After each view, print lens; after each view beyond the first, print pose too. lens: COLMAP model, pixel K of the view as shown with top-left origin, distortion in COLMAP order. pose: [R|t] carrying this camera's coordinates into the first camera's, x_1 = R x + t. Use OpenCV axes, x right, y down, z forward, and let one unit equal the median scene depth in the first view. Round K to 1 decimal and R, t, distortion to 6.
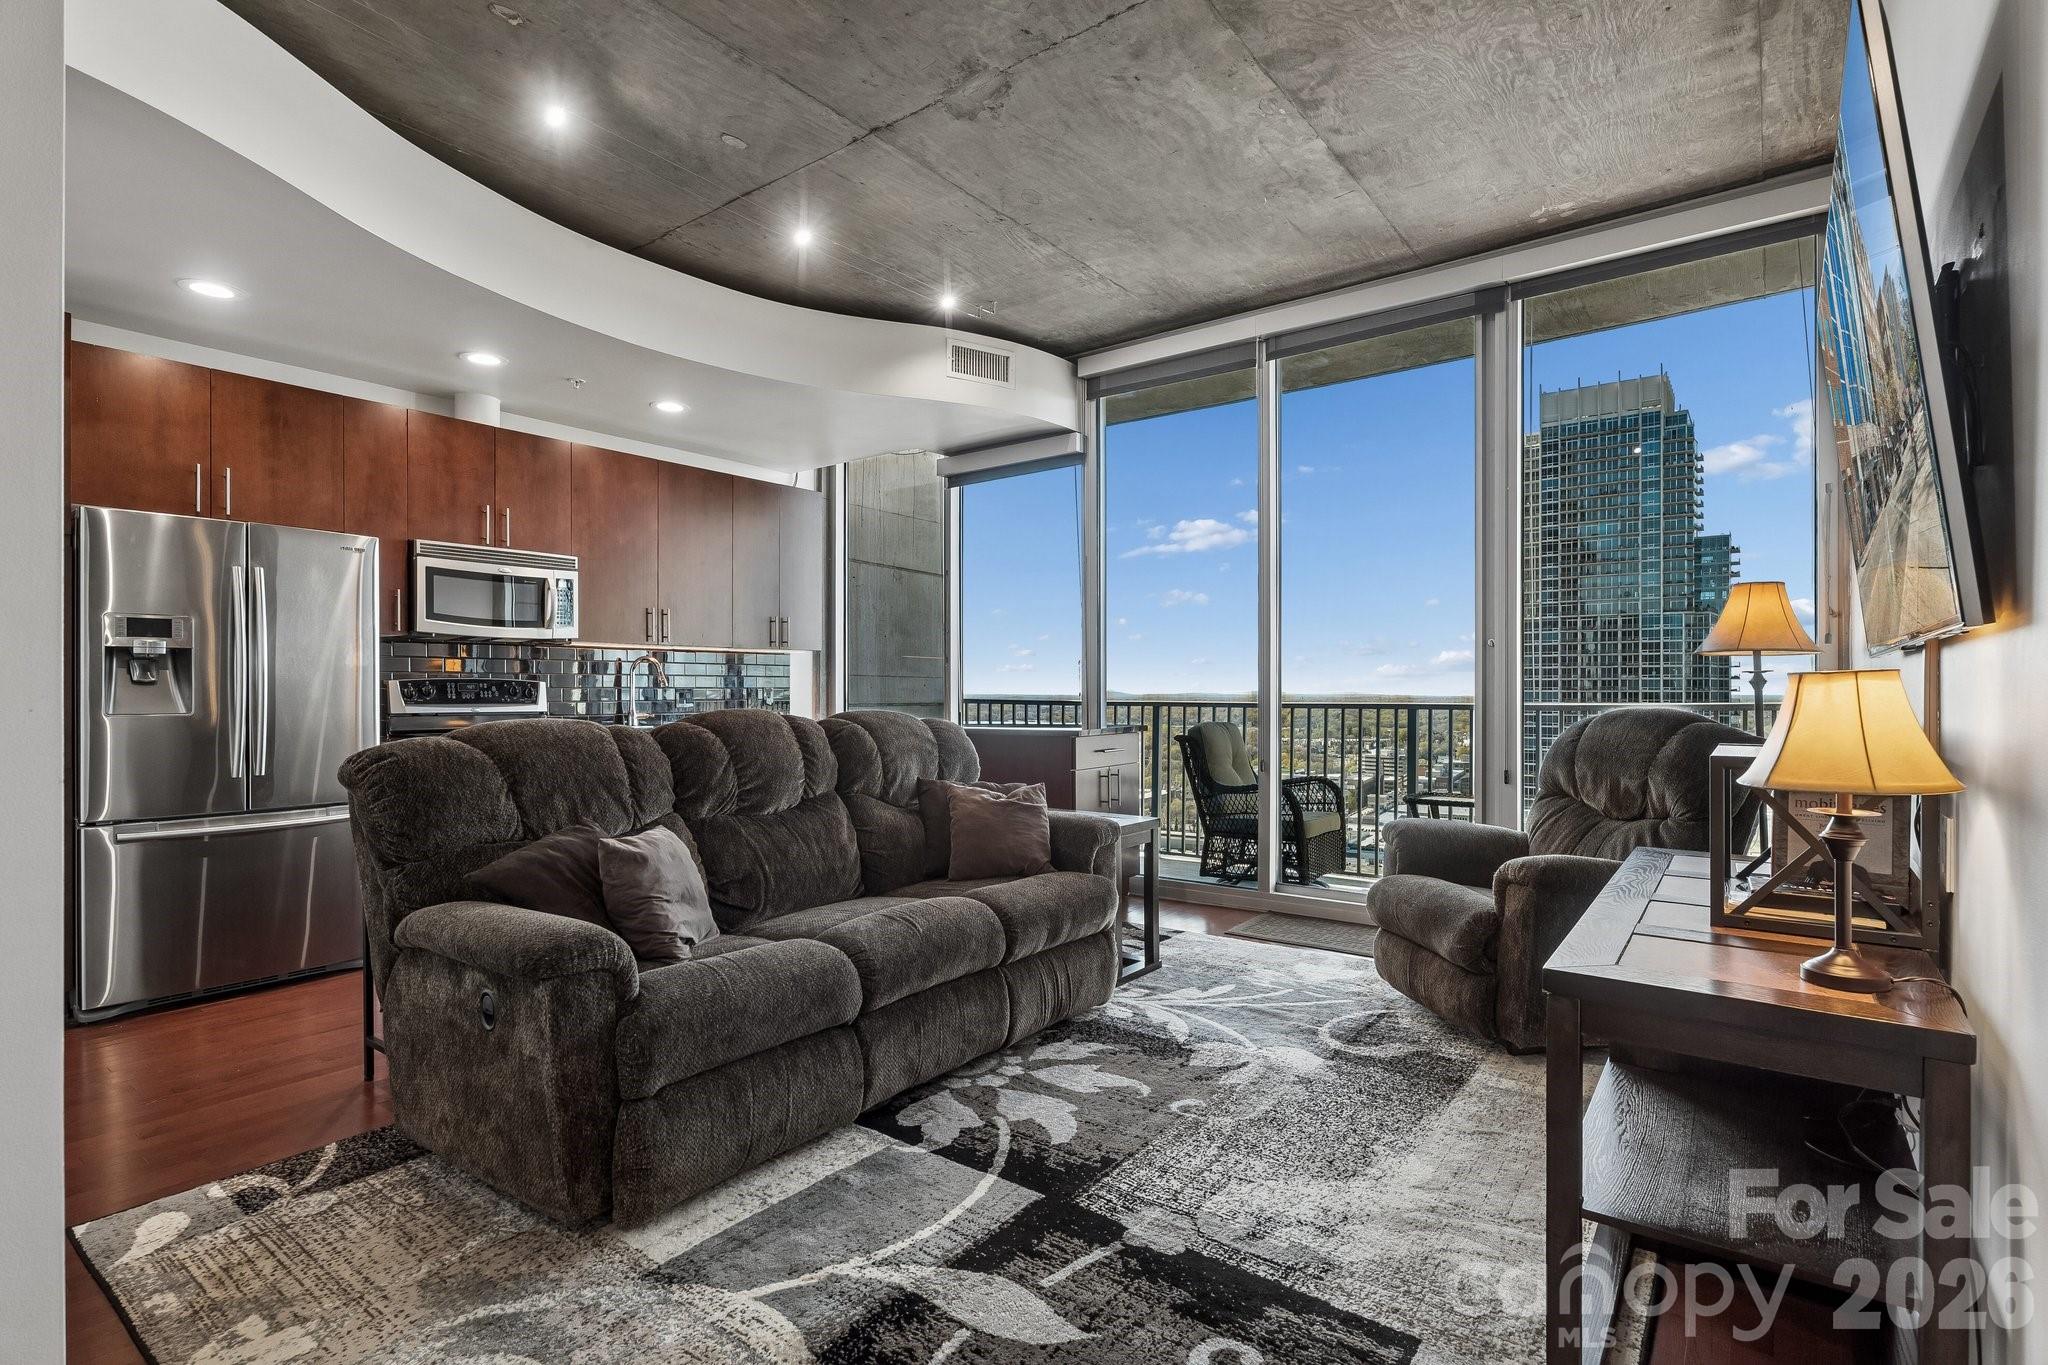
lens RADIAL K [[986.1, 0, 993.9], [0, 986.1, 688.2], [0, 0, 1]] dist [0.001404, 0.002517]
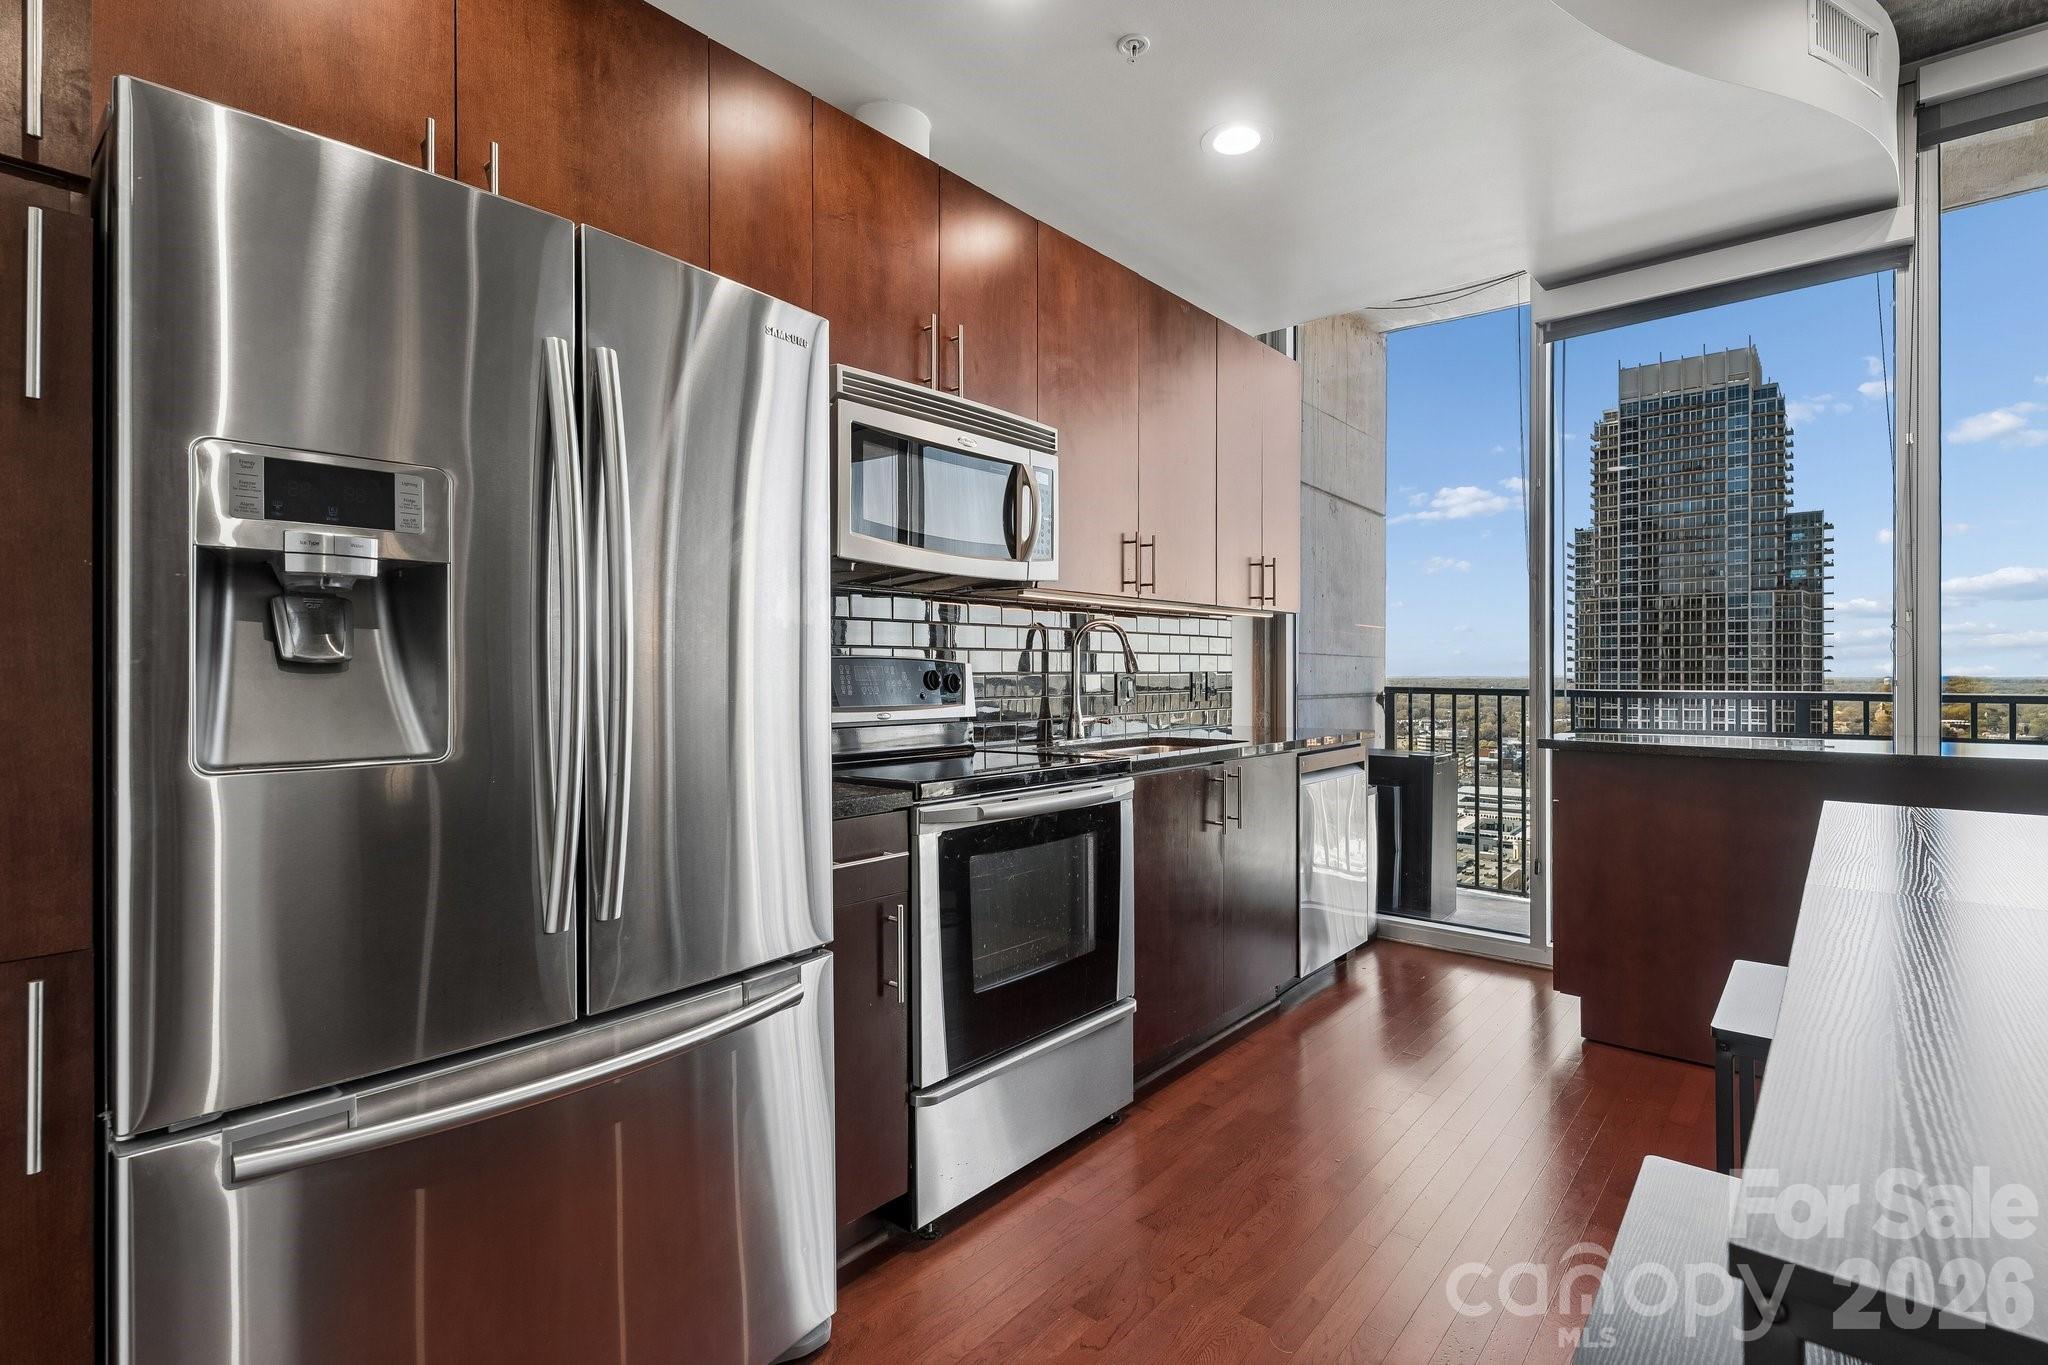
lens RADIAL K [[948.4, 0, 987.2], [0, 948.4, 675.6], [0, 0, 1]] dist [0.007723, -0.001735]
pose [[0.996880, -0.000446, -0.078926, -0.521465], [0.000955, 0.999979, 0.006400, -0.003457], [0.078921, -0.006456, 0.996860, 0.598285]]
